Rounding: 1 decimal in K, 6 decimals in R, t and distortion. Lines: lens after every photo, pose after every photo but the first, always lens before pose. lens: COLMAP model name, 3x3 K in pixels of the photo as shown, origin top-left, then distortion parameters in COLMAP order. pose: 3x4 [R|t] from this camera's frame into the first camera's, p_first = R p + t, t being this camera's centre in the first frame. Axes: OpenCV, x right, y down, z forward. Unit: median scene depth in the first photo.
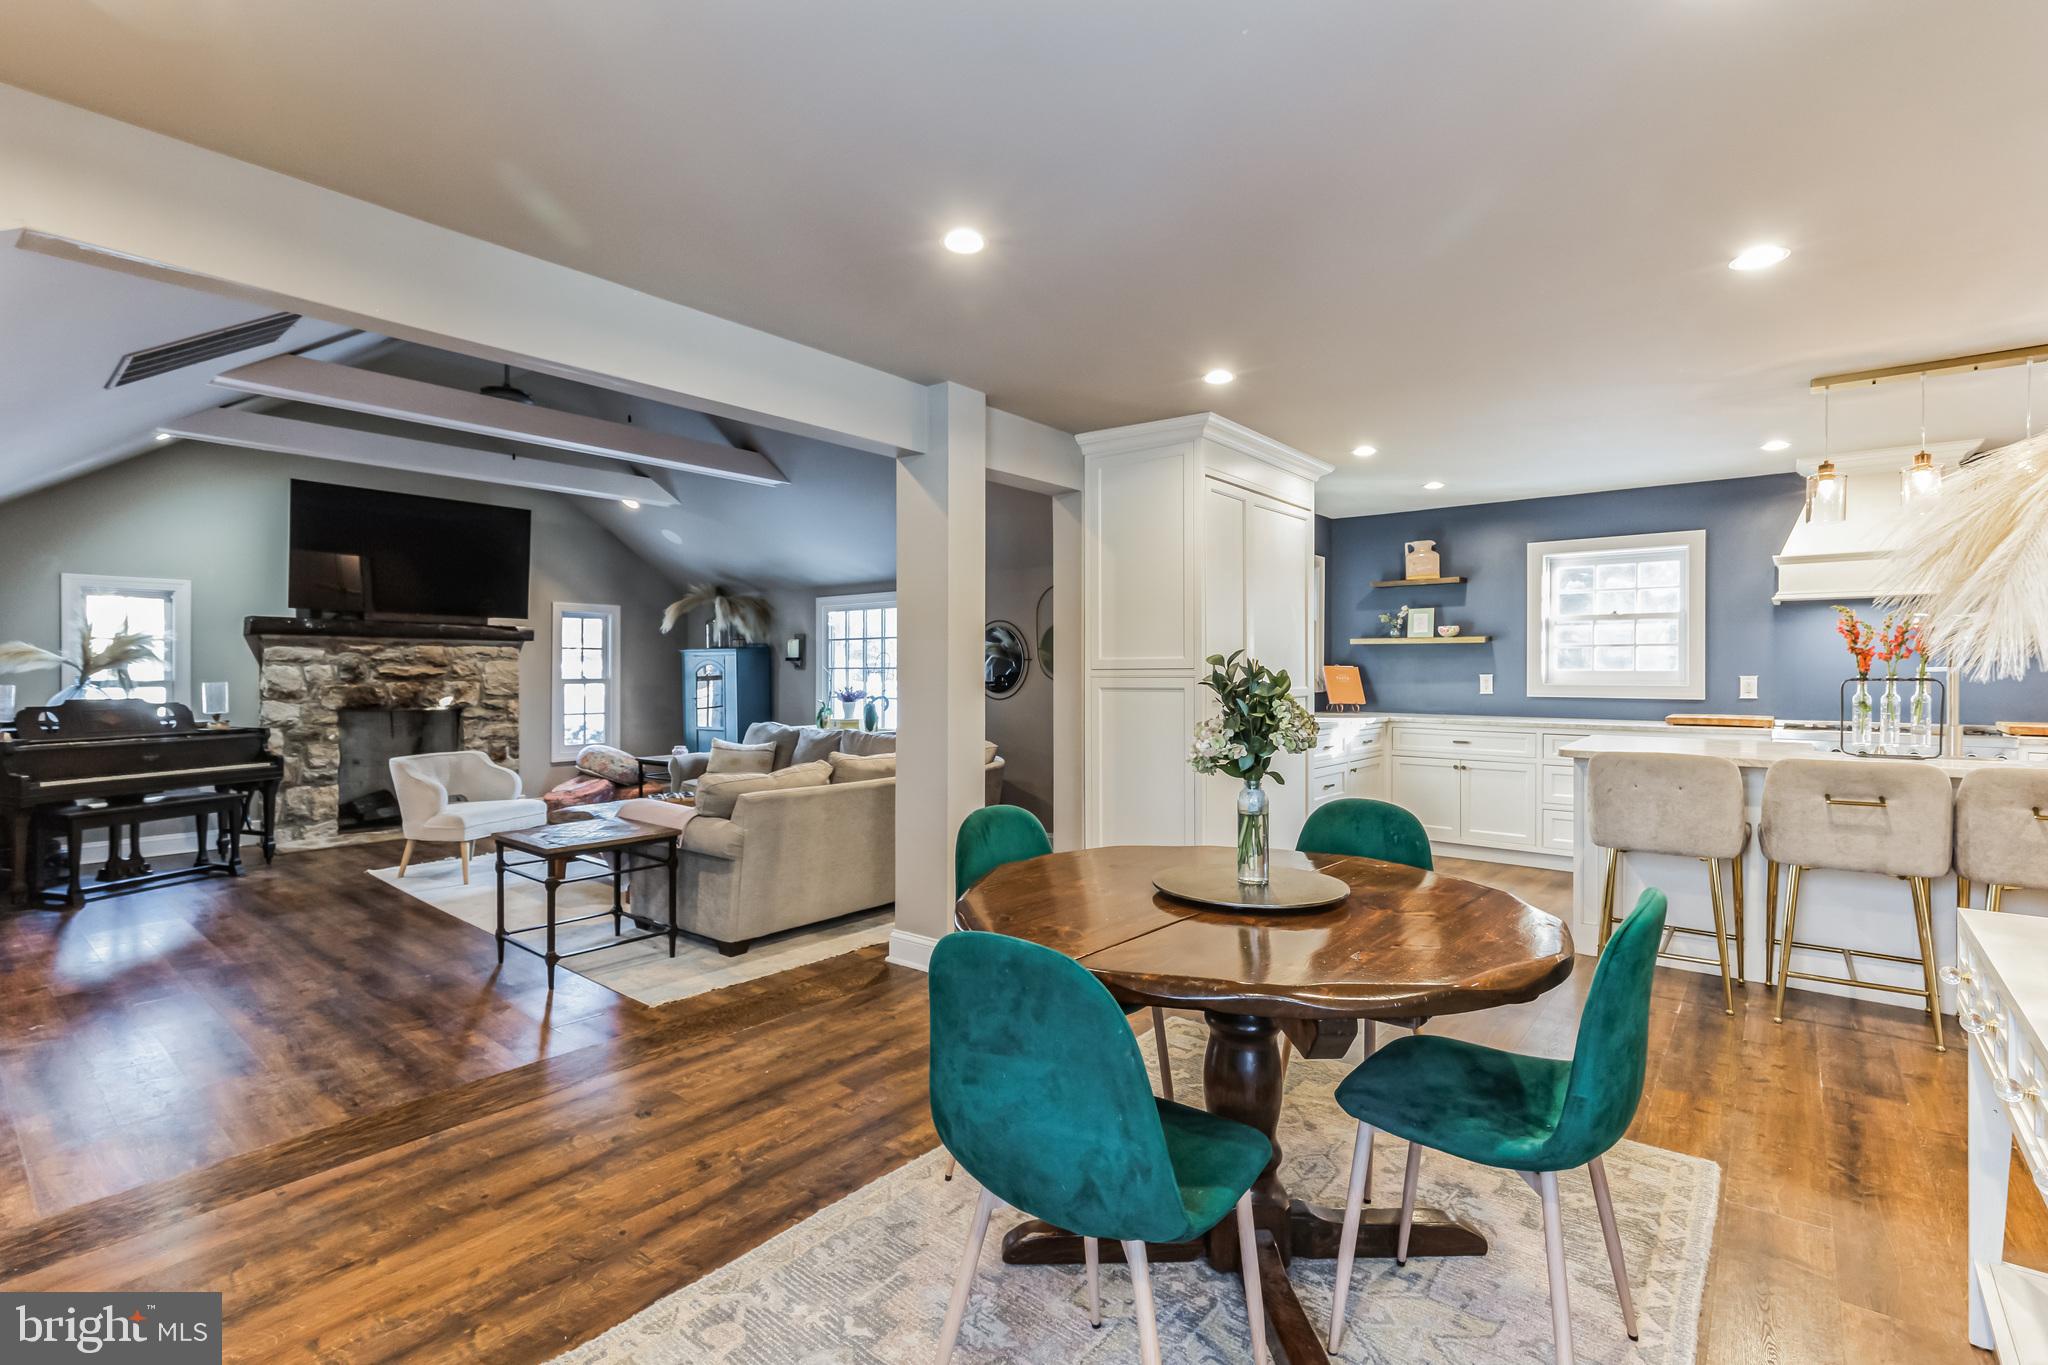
lens RADIAL K [[931.6, 0, 1037.3], [0, 931.6, 673.8], [0, 0, 1]] dist [0.004495, 0.000690]
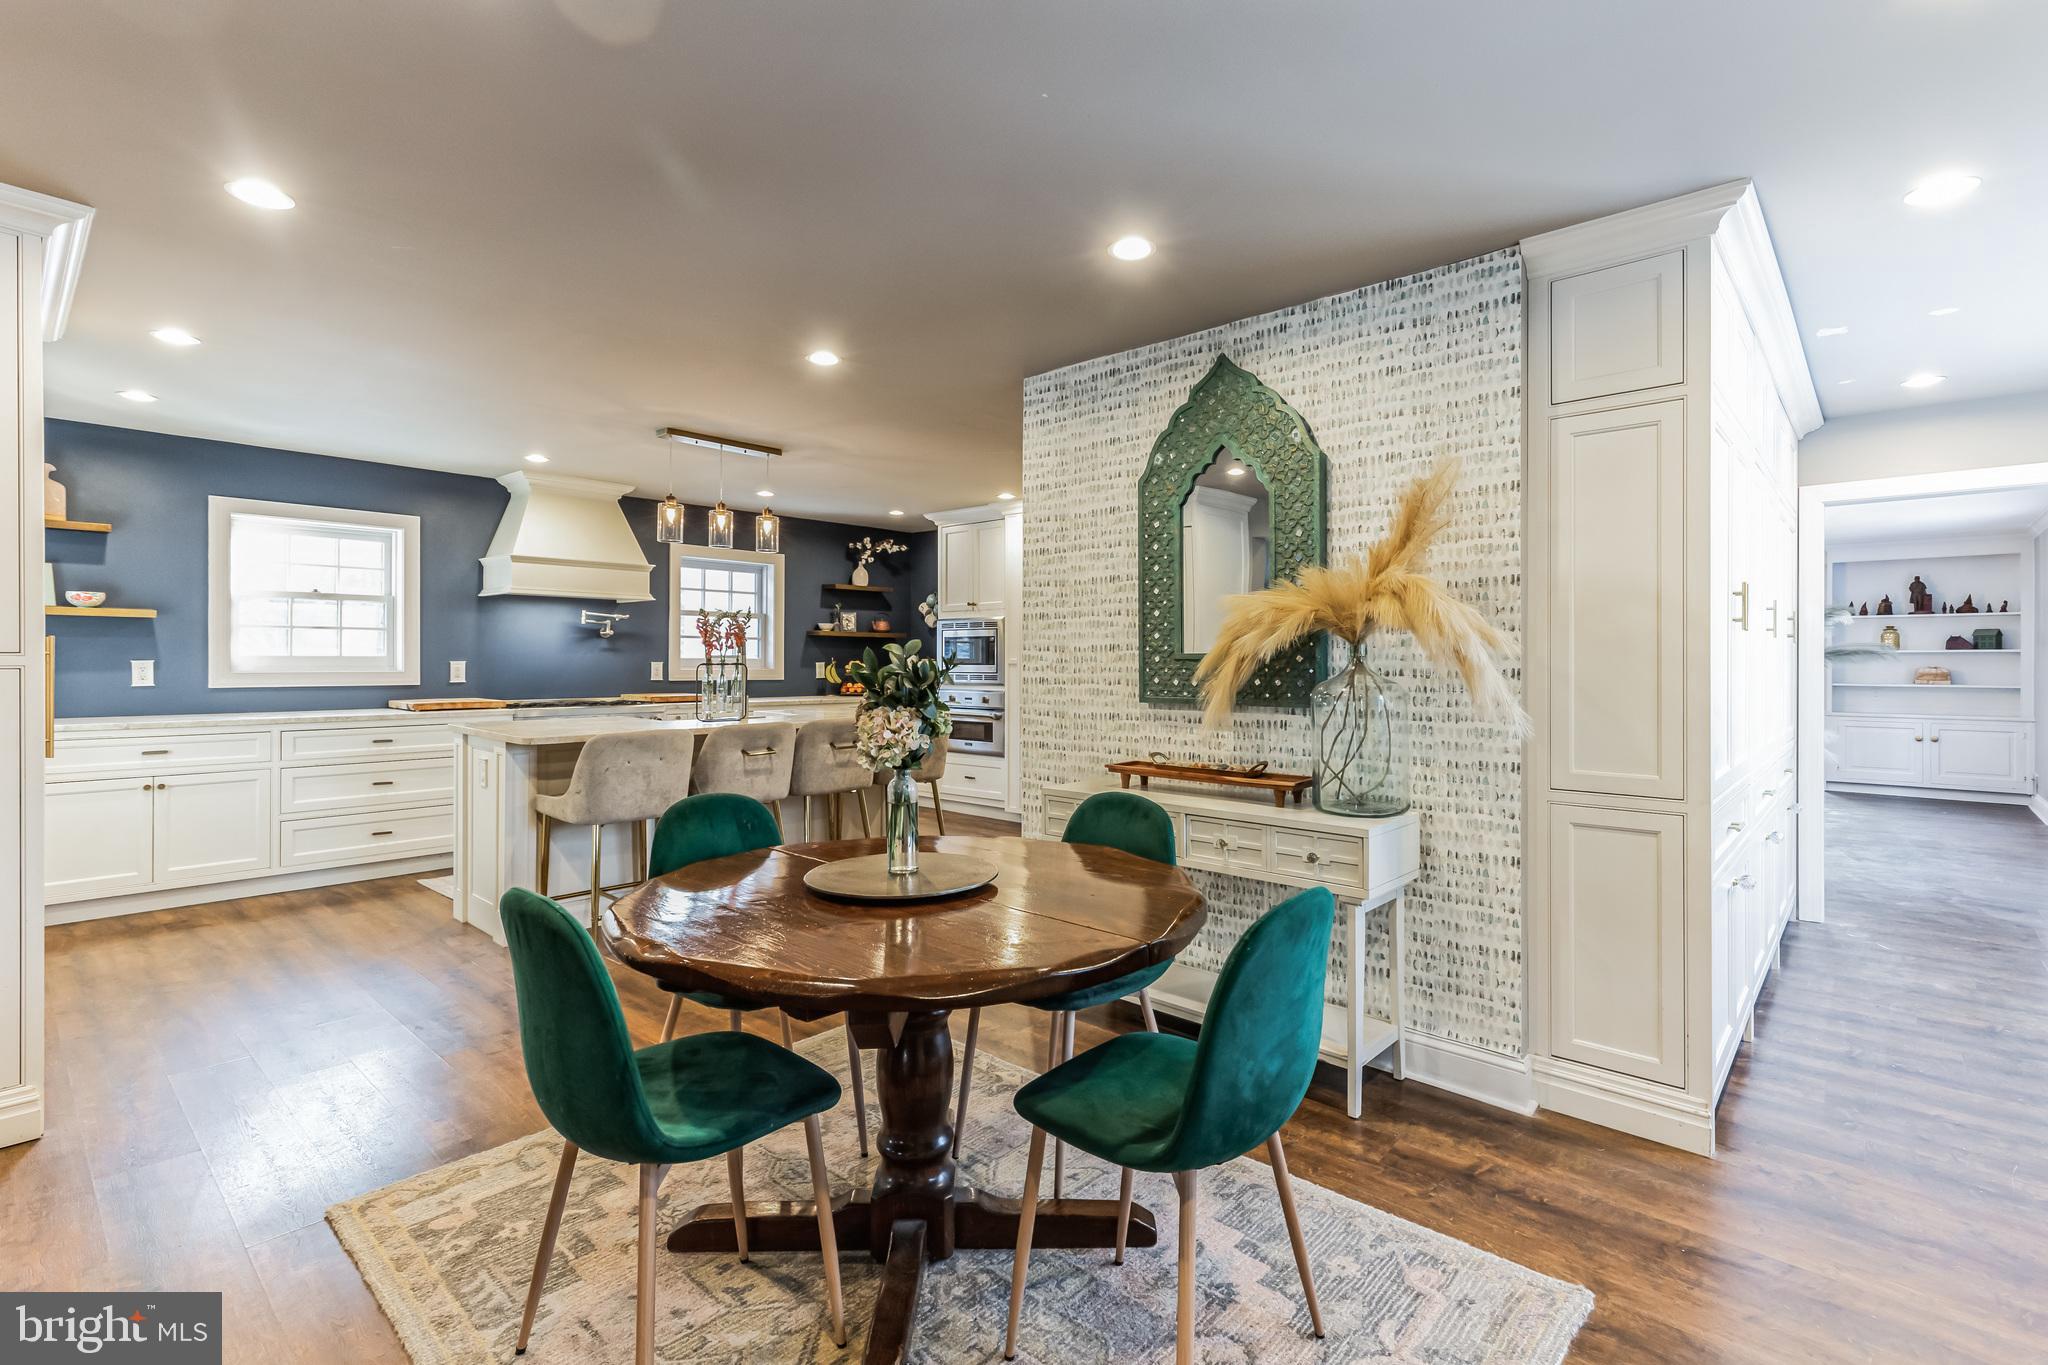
lens RADIAL K [[931.6, 0, 1029.9], [0, 931.6, 668.6], [0, 0, 1]] dist [0.004495, 0.000690]
pose [[0.038634, -0.011290, 0.999190, -0.267856], [-0.002353, 0.999932, 0.011390, -0.003104], [-0.999251, -0.002792, 0.038605, 0.290573]]
